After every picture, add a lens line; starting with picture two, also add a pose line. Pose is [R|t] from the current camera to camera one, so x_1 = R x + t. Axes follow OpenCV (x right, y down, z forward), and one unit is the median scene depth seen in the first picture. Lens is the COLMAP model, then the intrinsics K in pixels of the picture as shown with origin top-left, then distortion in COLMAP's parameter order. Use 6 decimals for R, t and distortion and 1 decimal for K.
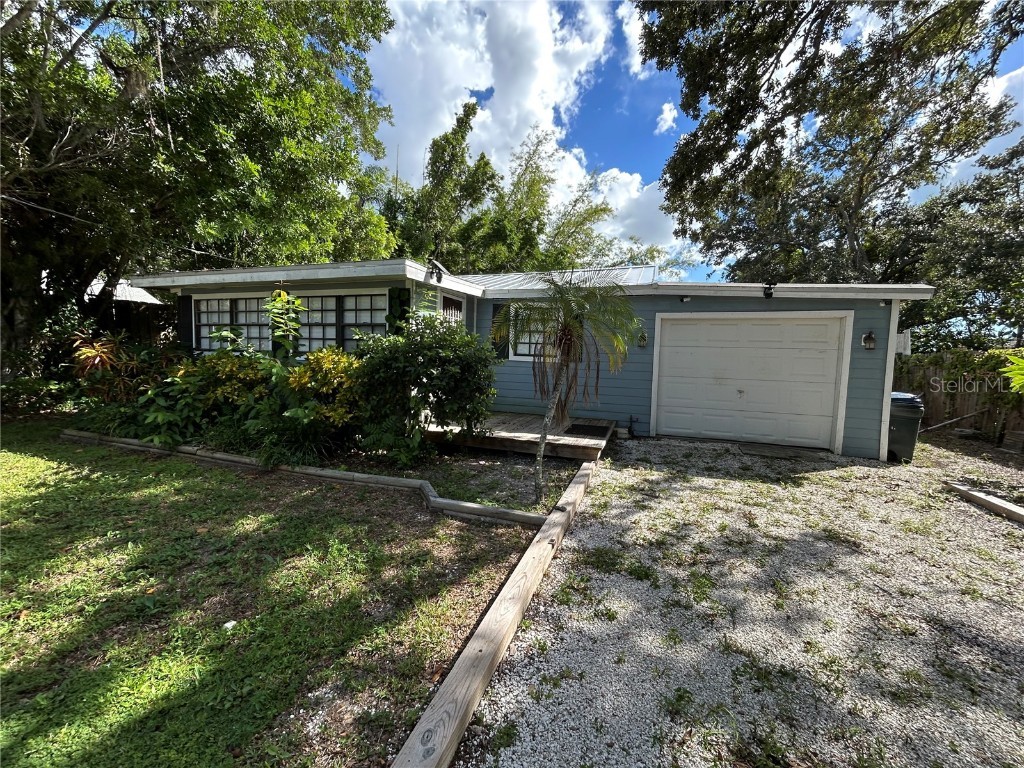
lens RADIAL K [[415.8, 0, 509.4], [0, 415.8, 385.1], [0, 0, 1]] dist [0.000945, 0.000369]
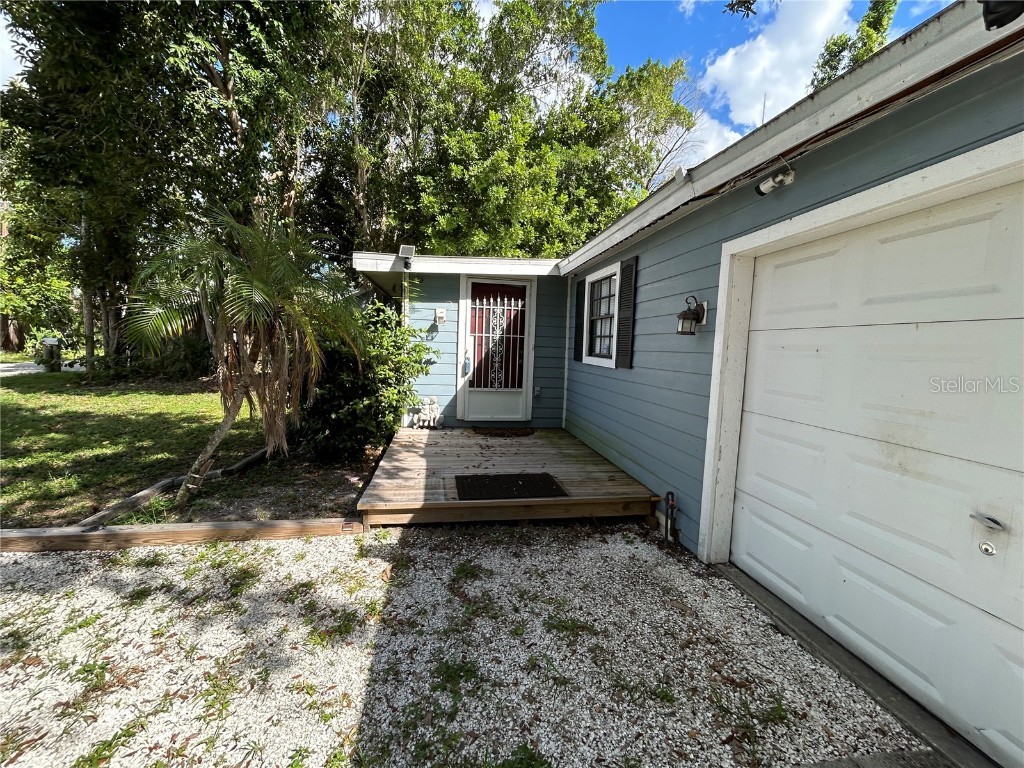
lens RADIAL K [[415.8, 0, 510.6], [0, 415.8, 381.2], [0, 0, 1]] dist [0.000945, 0.000369]
pose [[0.469638, 0.060392, -0.880791, 0.911236], [-0.086324, 0.996018, 0.022264, -0.059784], [0.878628, 0.065577, 0.472982, 0.986930]]
